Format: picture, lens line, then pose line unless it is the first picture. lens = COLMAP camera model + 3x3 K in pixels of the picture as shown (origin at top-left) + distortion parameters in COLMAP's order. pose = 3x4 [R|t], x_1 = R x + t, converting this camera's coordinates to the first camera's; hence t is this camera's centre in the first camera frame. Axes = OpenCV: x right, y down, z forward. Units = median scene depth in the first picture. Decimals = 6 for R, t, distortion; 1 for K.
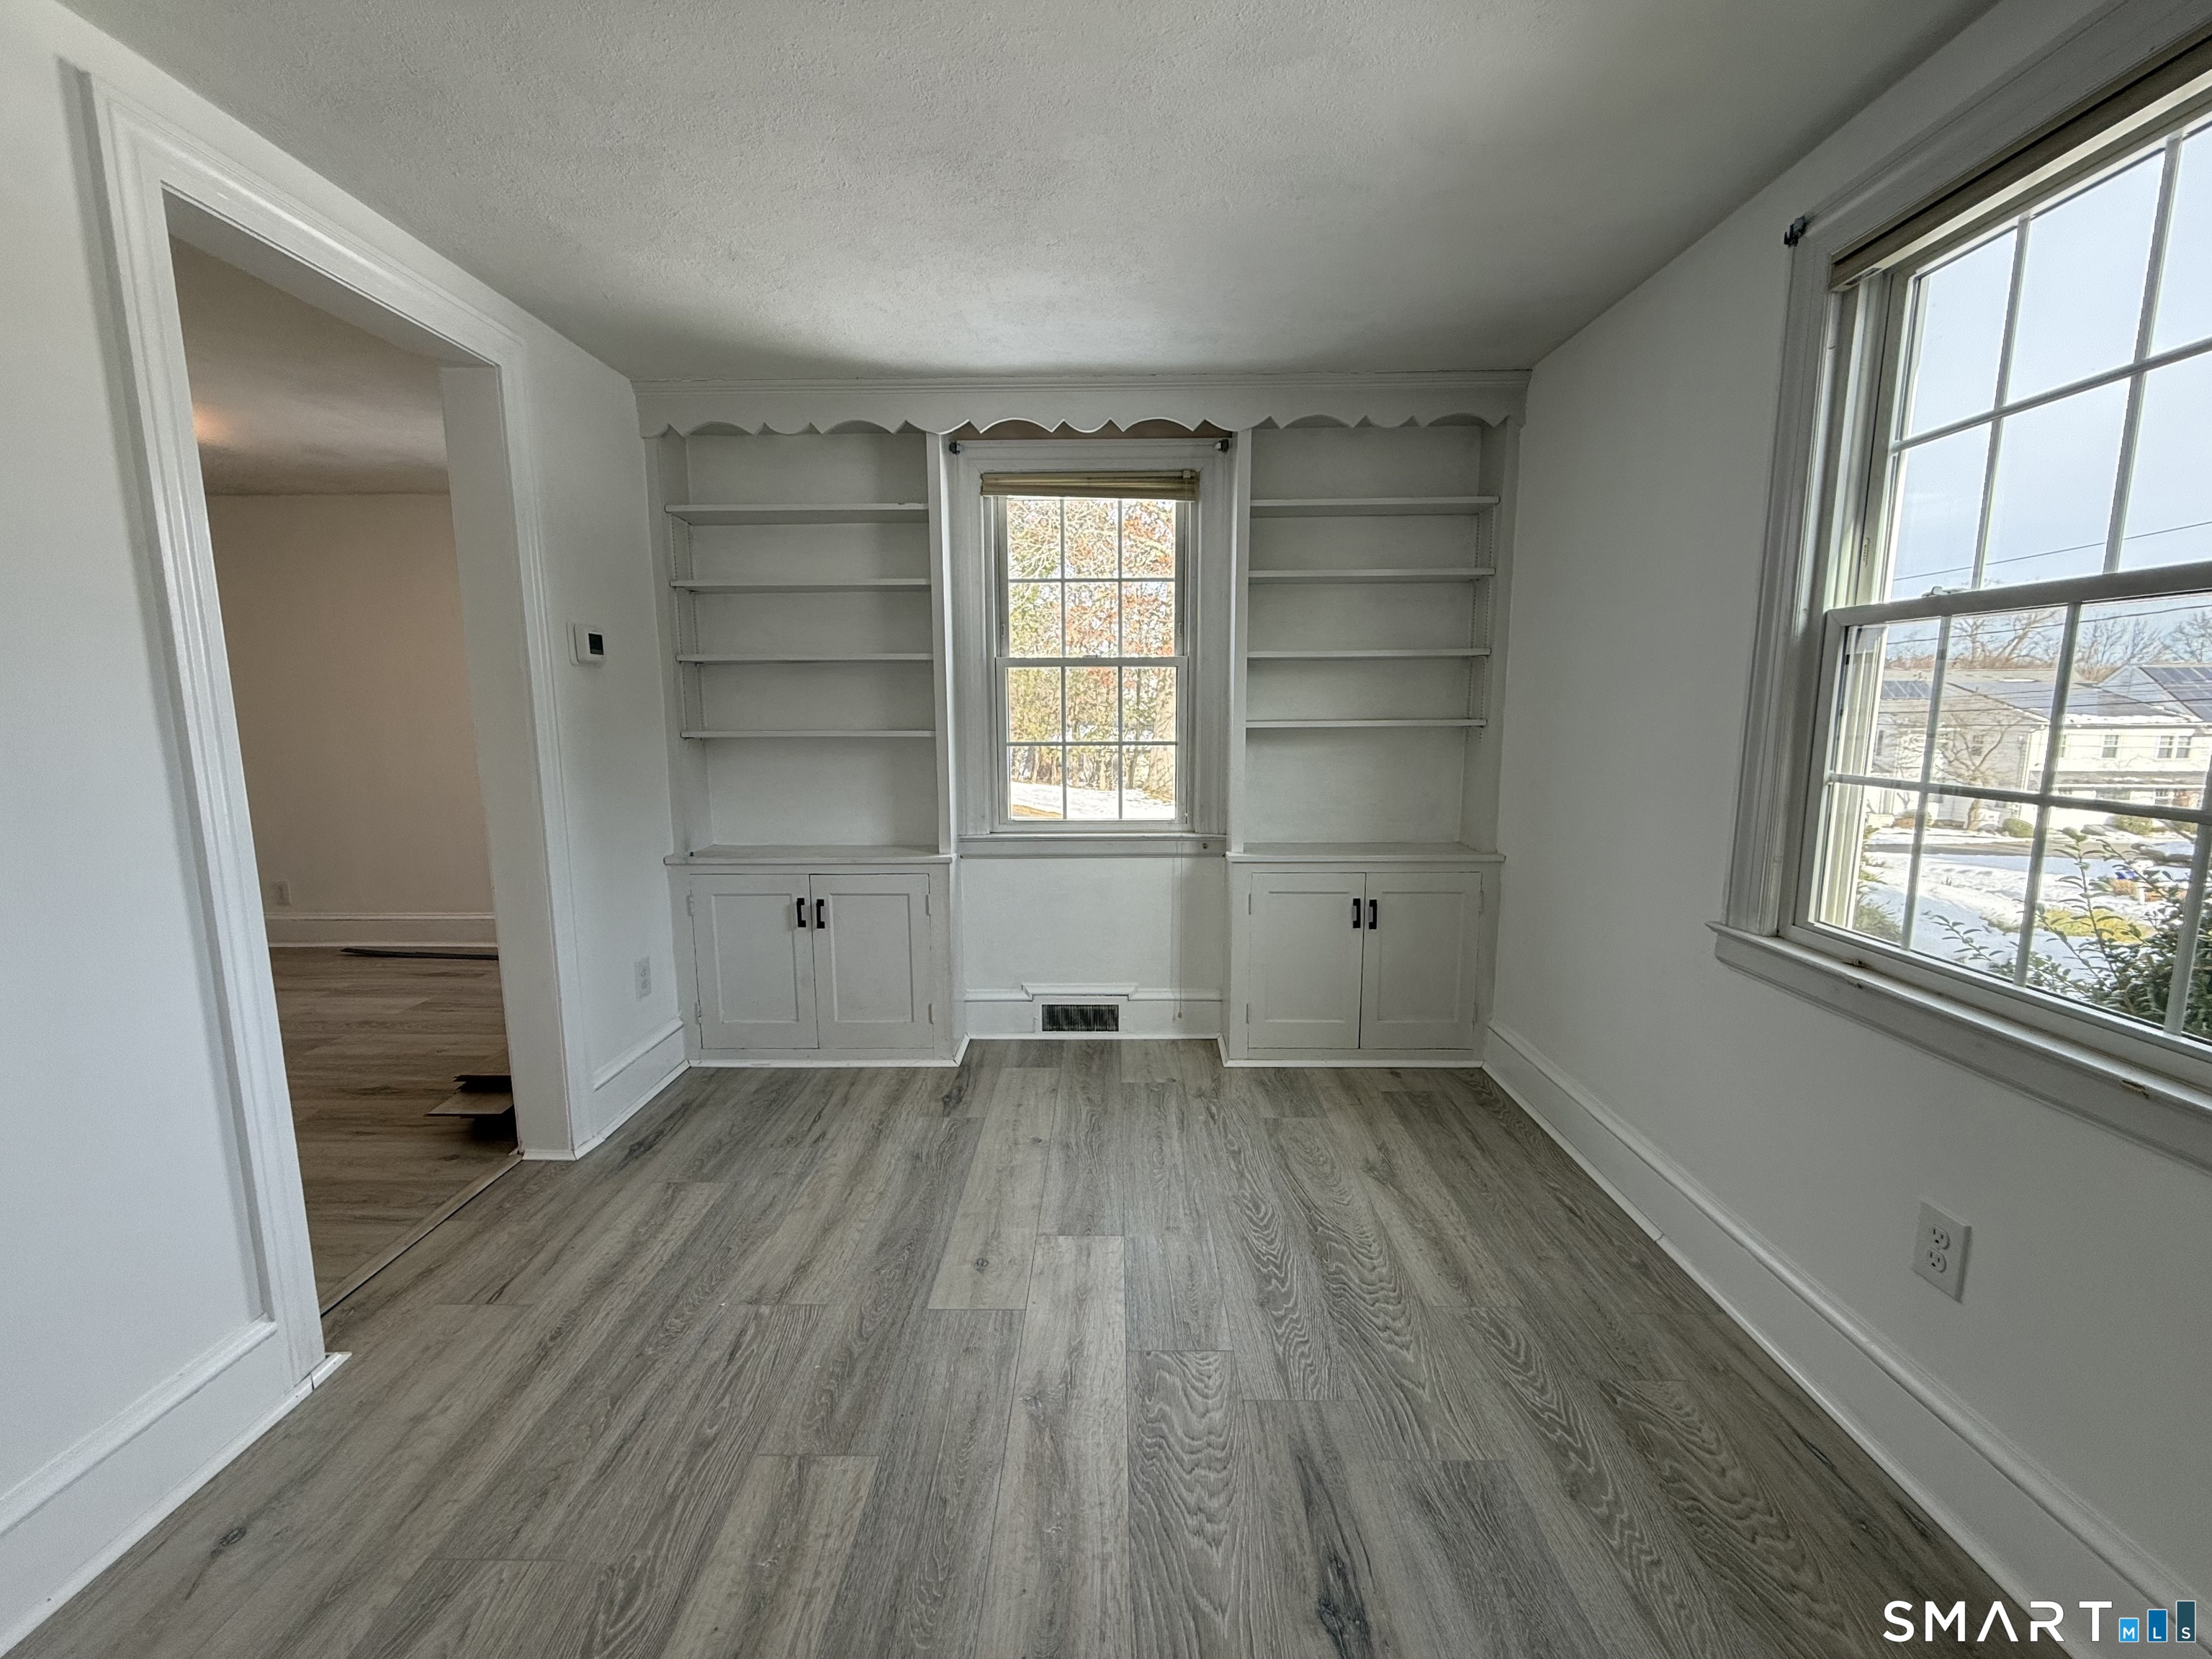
lens RADIAL K [[880.9, 0, 1100.6], [0, 880.9, 831.8], [0, 0, 1]] dist [0.000921, -0.000247]
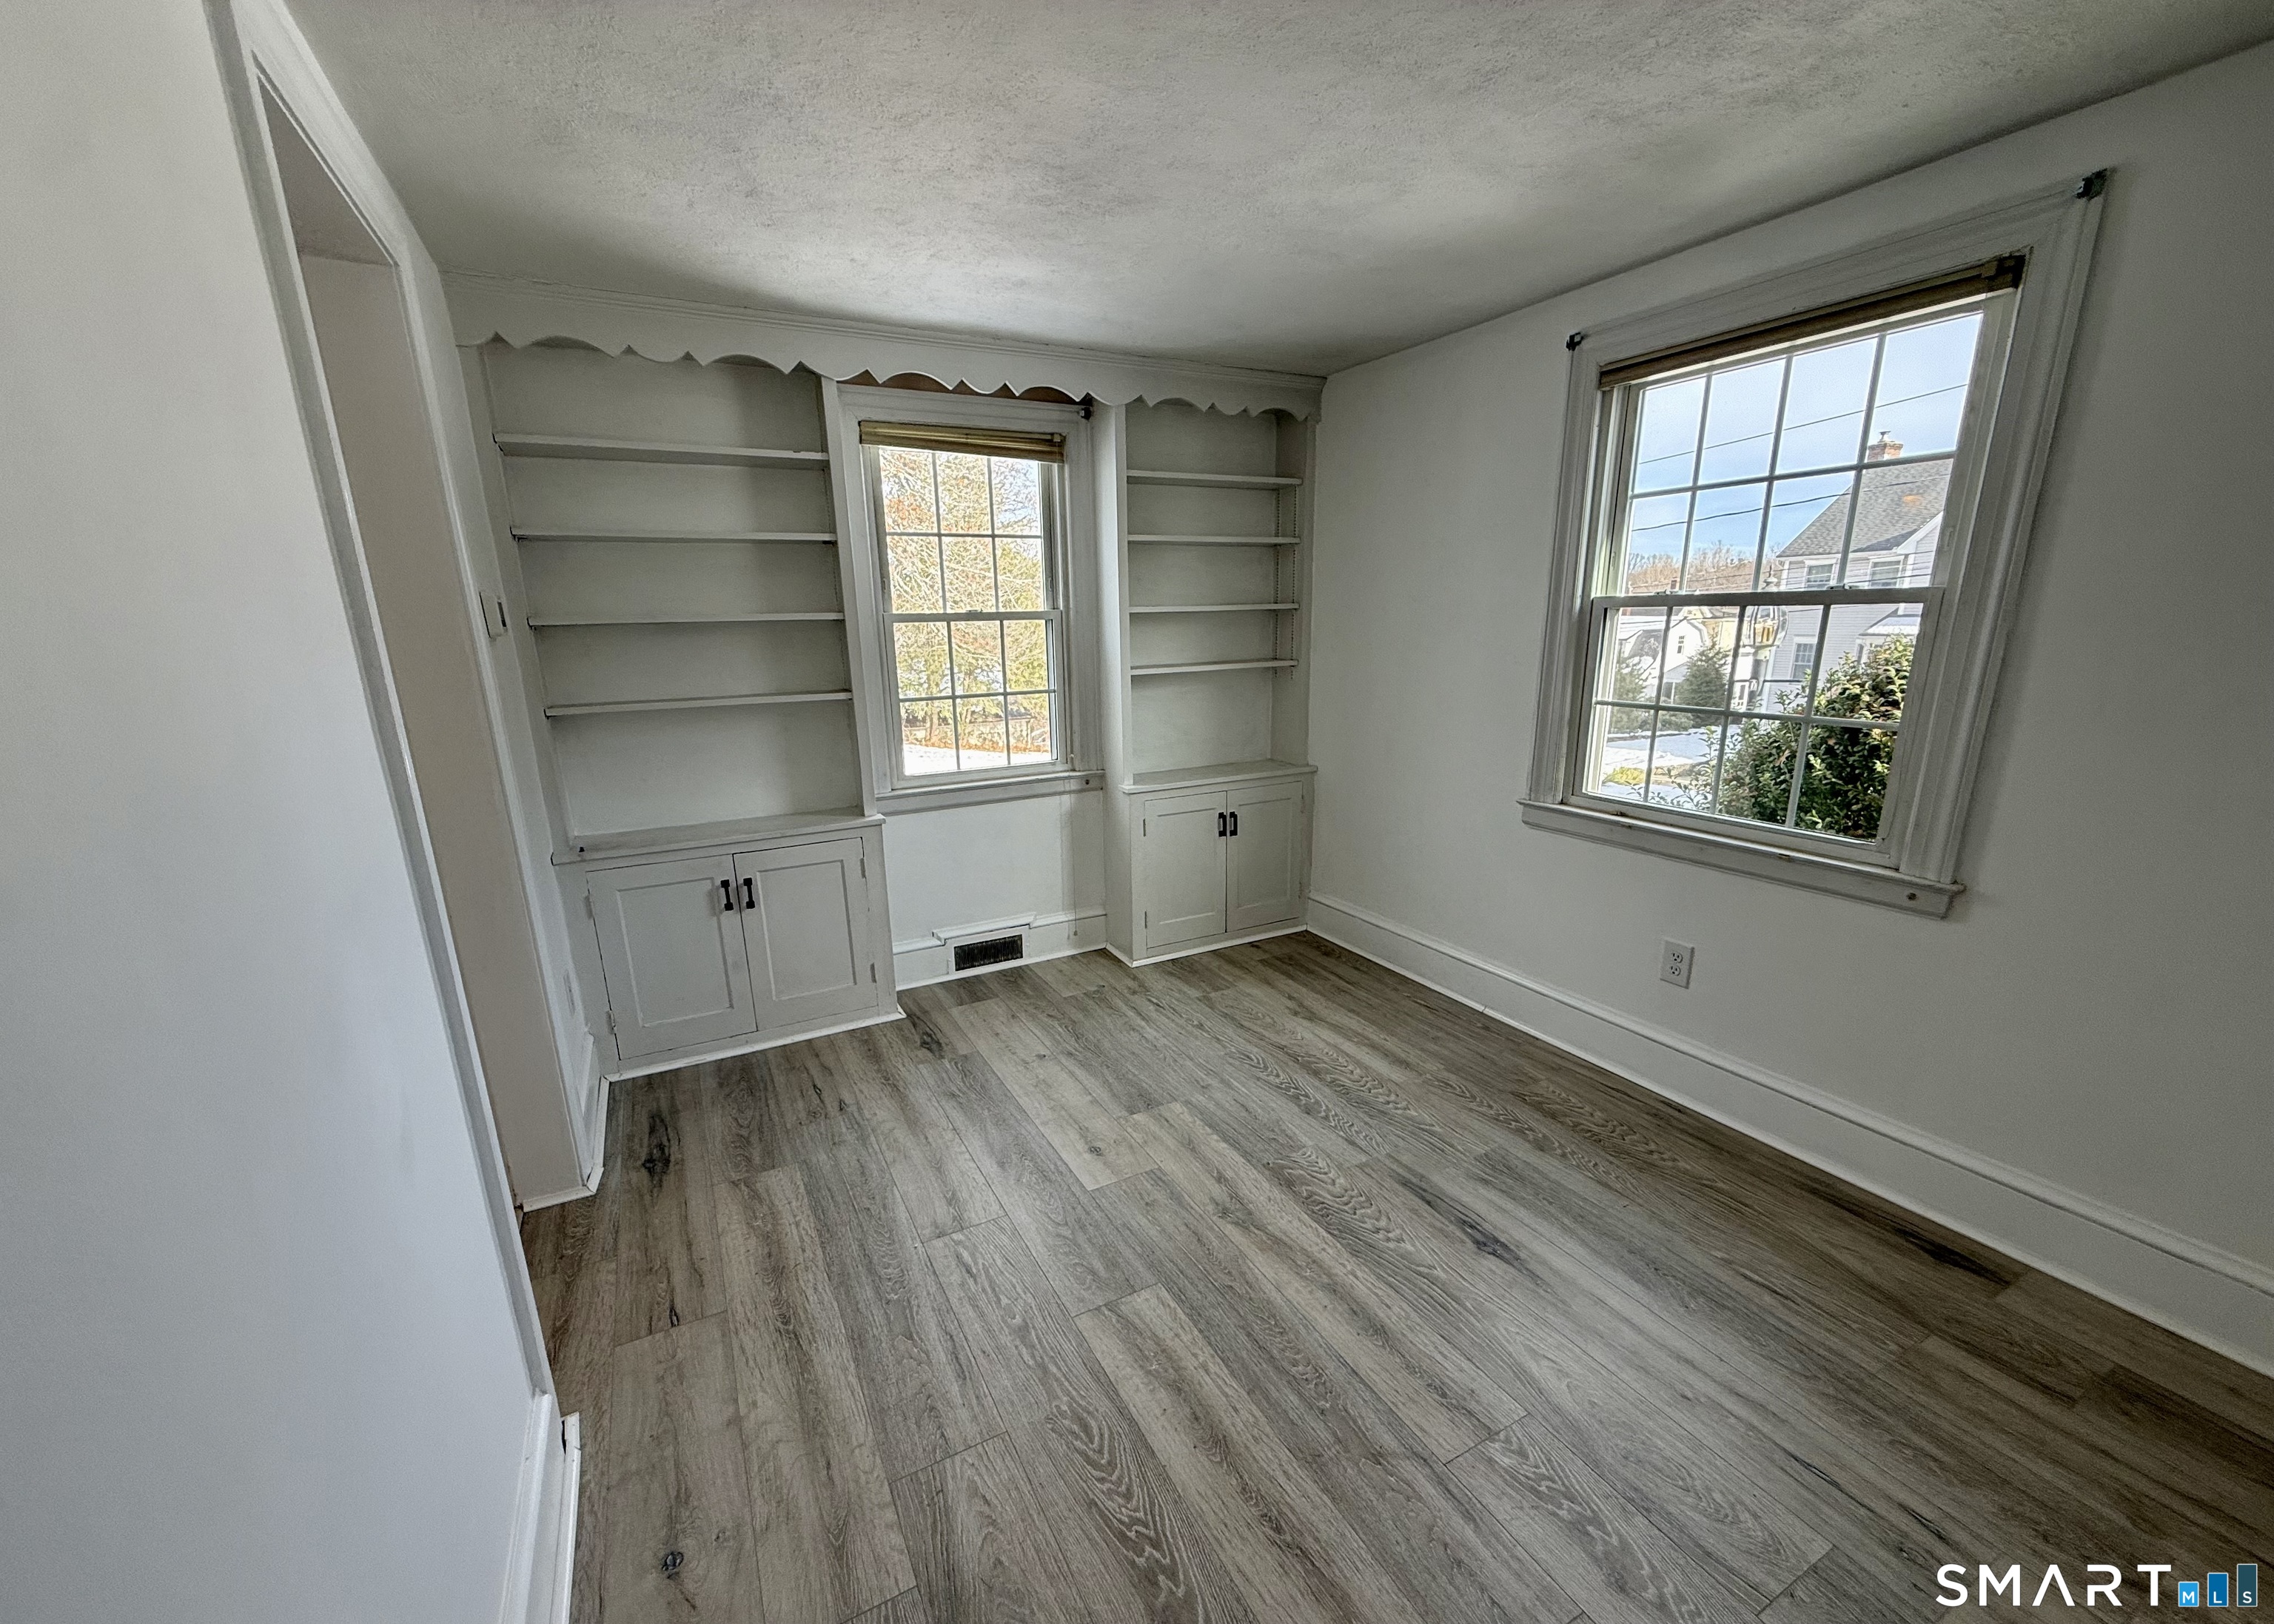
lens RADIAL K [[886.9, 0, 1132.8], [0, 886.9, 854.6], [0, 0, 1]] dist [0.000711, 0.000010]
pose [[0.880817, -0.136141, 0.453461, -0.399666], [0.084669, 0.987621, 0.132047, -0.041642], [-0.465825, -0.077916, 0.881440, -0.036757]]
